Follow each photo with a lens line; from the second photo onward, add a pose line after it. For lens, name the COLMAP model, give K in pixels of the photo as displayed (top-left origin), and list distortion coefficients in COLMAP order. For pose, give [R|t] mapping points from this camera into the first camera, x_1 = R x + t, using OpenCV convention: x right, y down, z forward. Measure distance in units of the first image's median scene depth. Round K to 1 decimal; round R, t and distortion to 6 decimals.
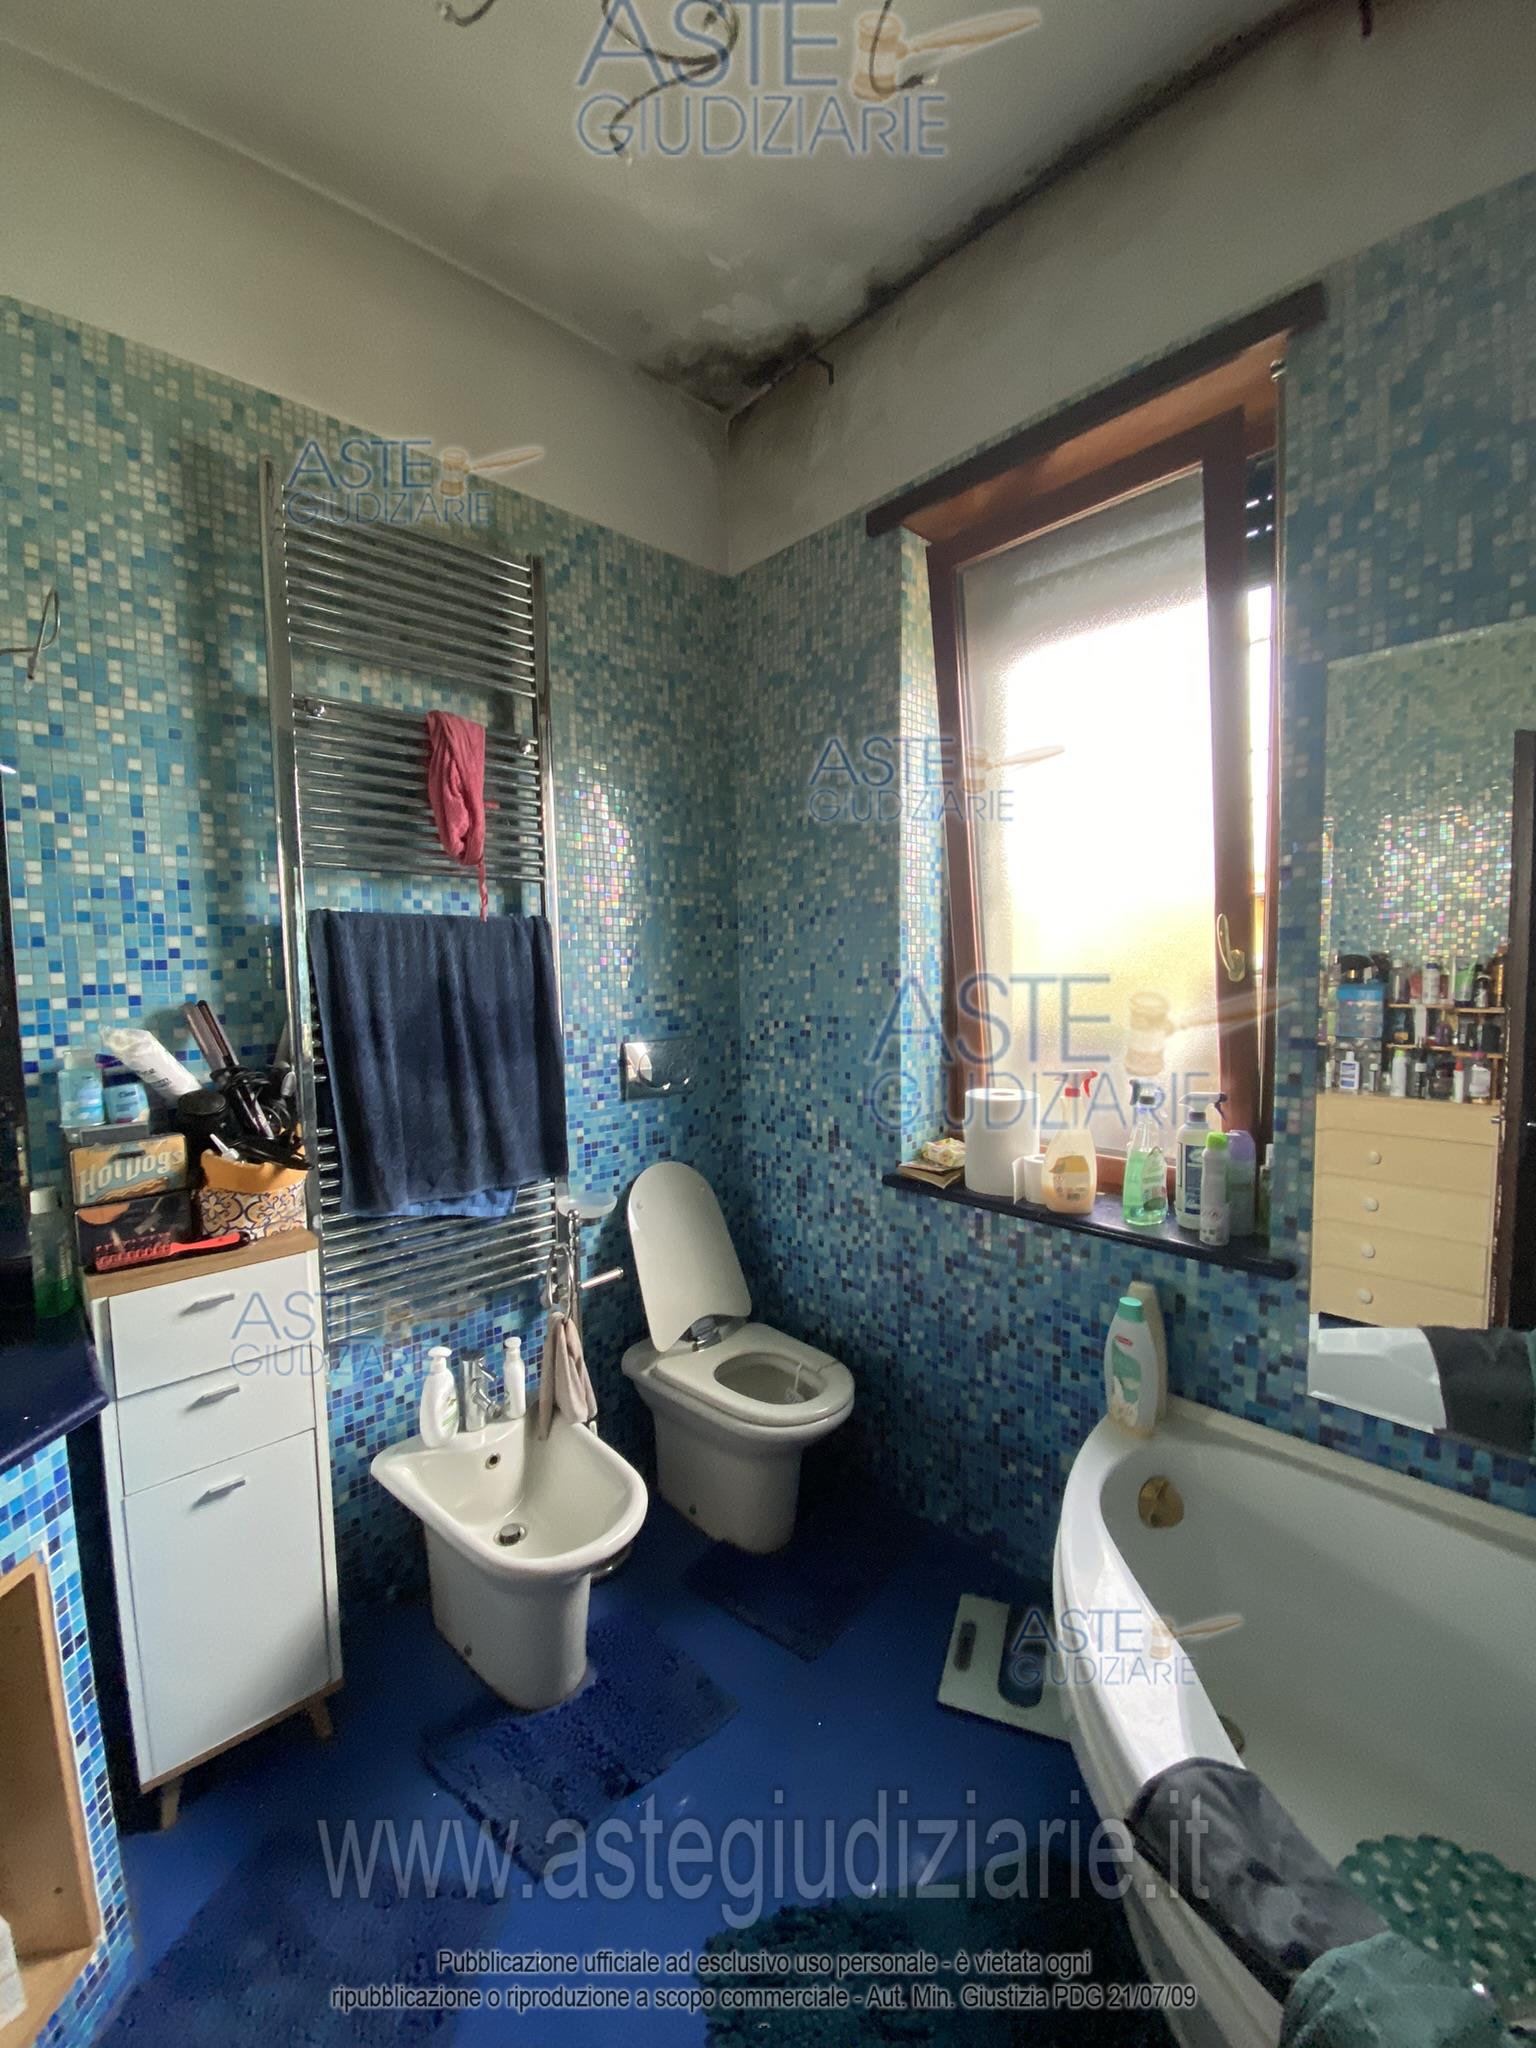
lens RADIAL K [[816.0, 0, 772.6], [0, 816.0, 1022.2], [0, 0, 1]] dist [0.016437, -0.018891]
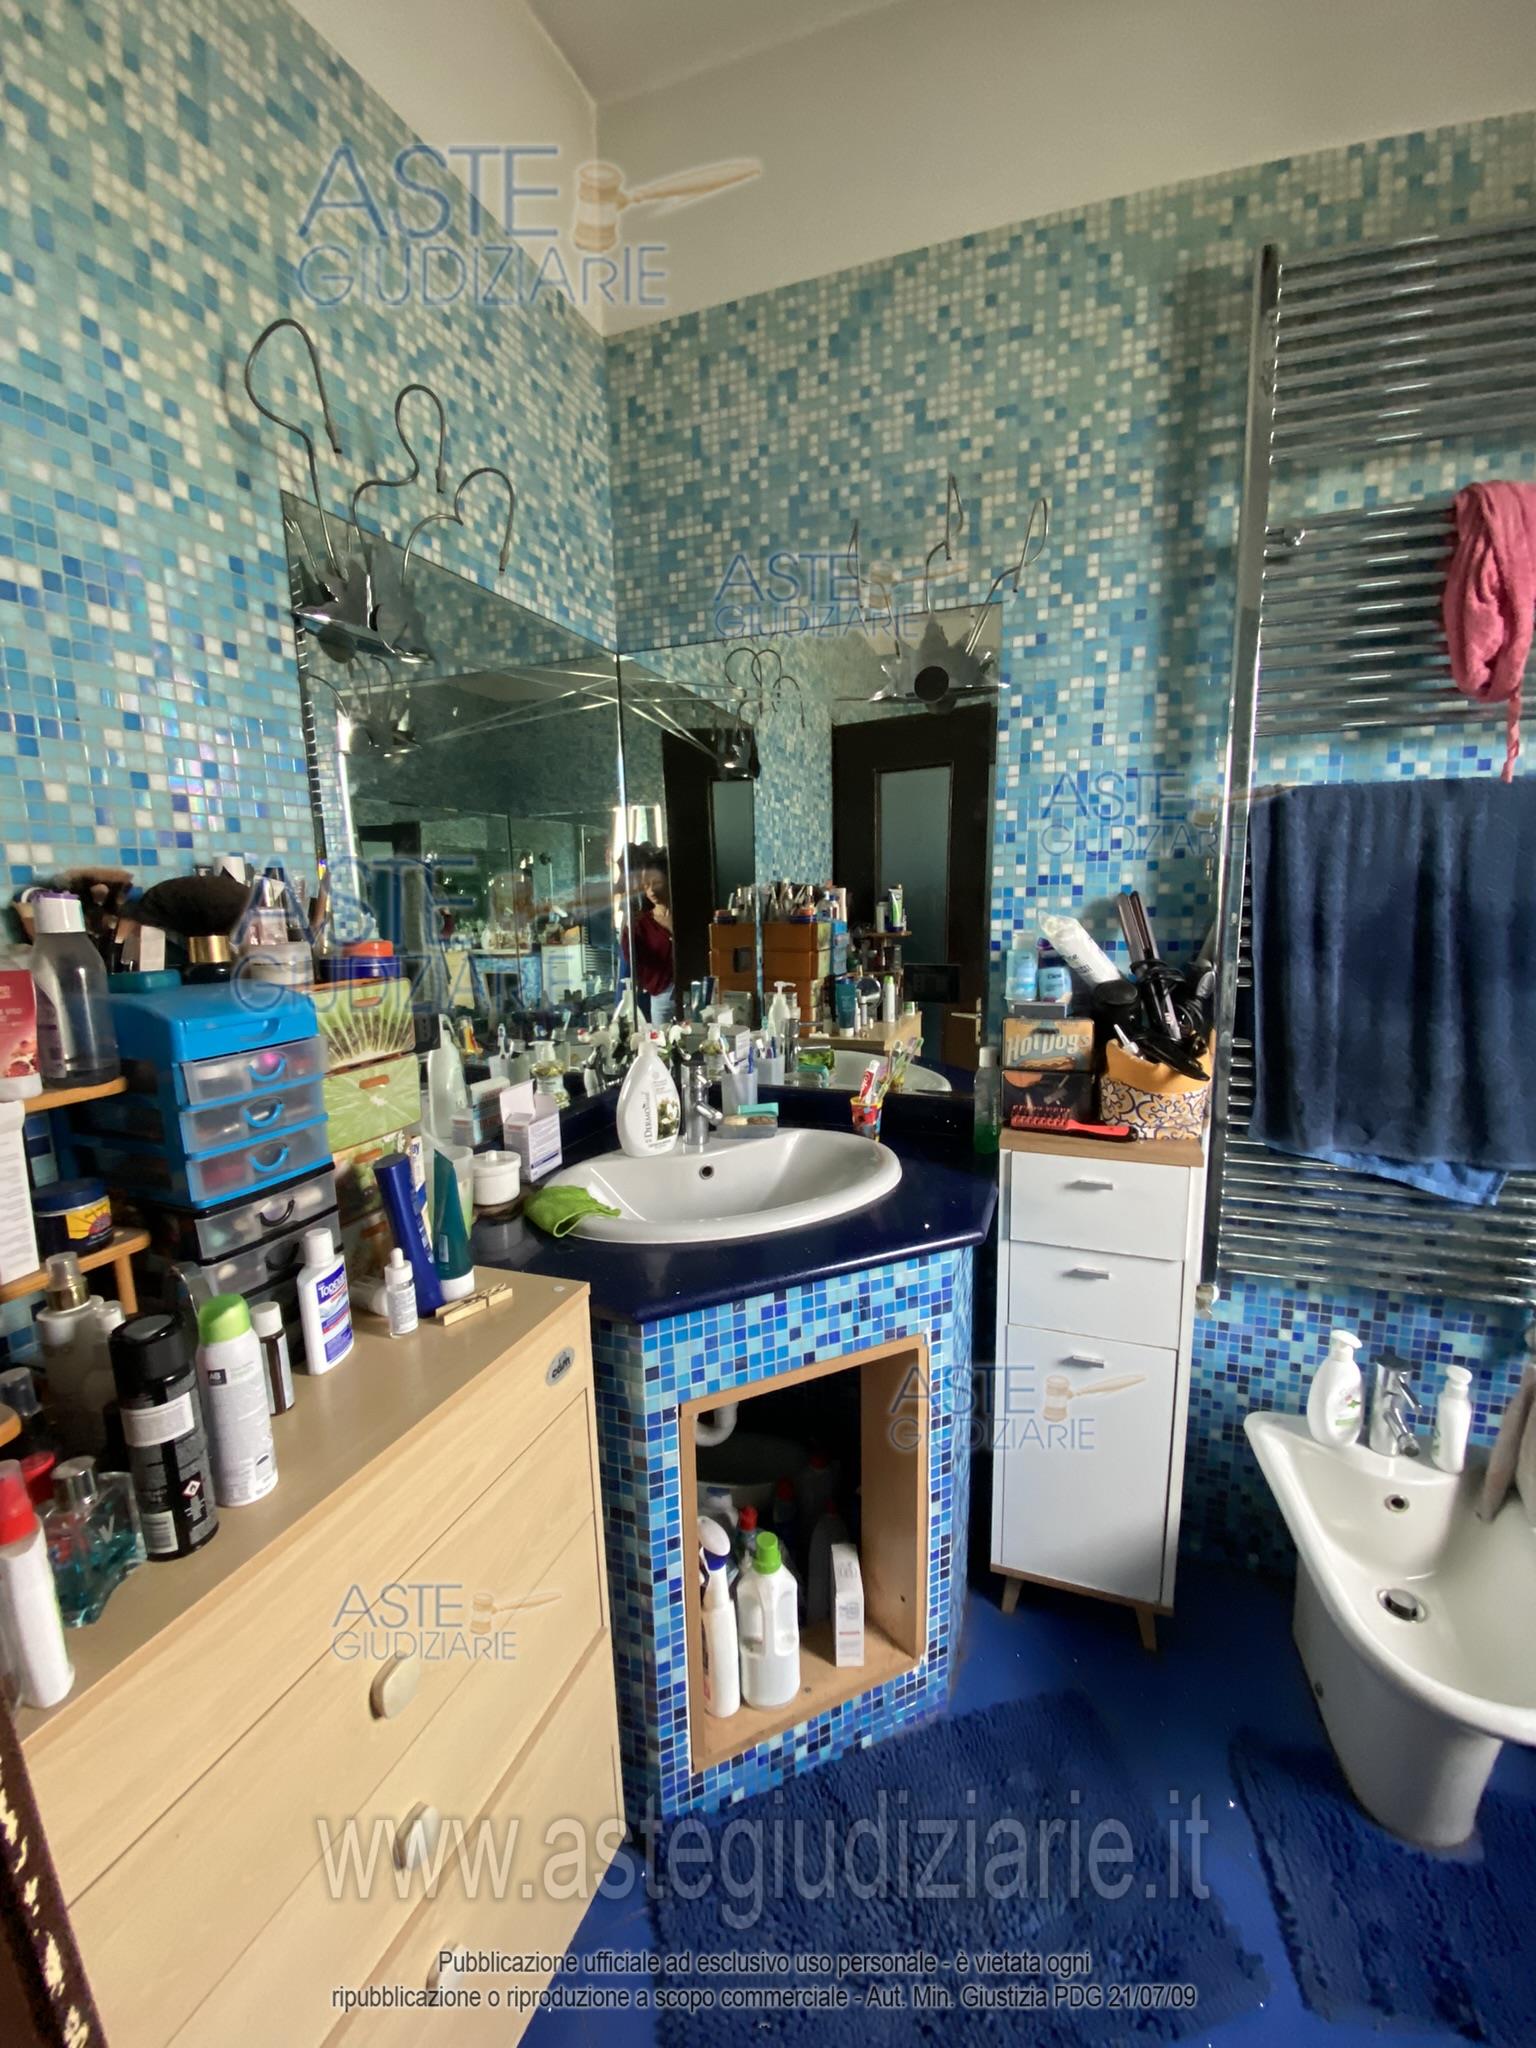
lens RADIAL K [[816.0, 0, 772.6], [0, 816.0, 1022.2], [0, 0, 1]] dist [0.016437, -0.018891]
pose [[0.437607, 0.149154, -0.886709, 0.015651], [-0.053389, 0.988716, 0.139964, 0.015108], [0.897580, -0.013909, 0.440632, 0.166598]]
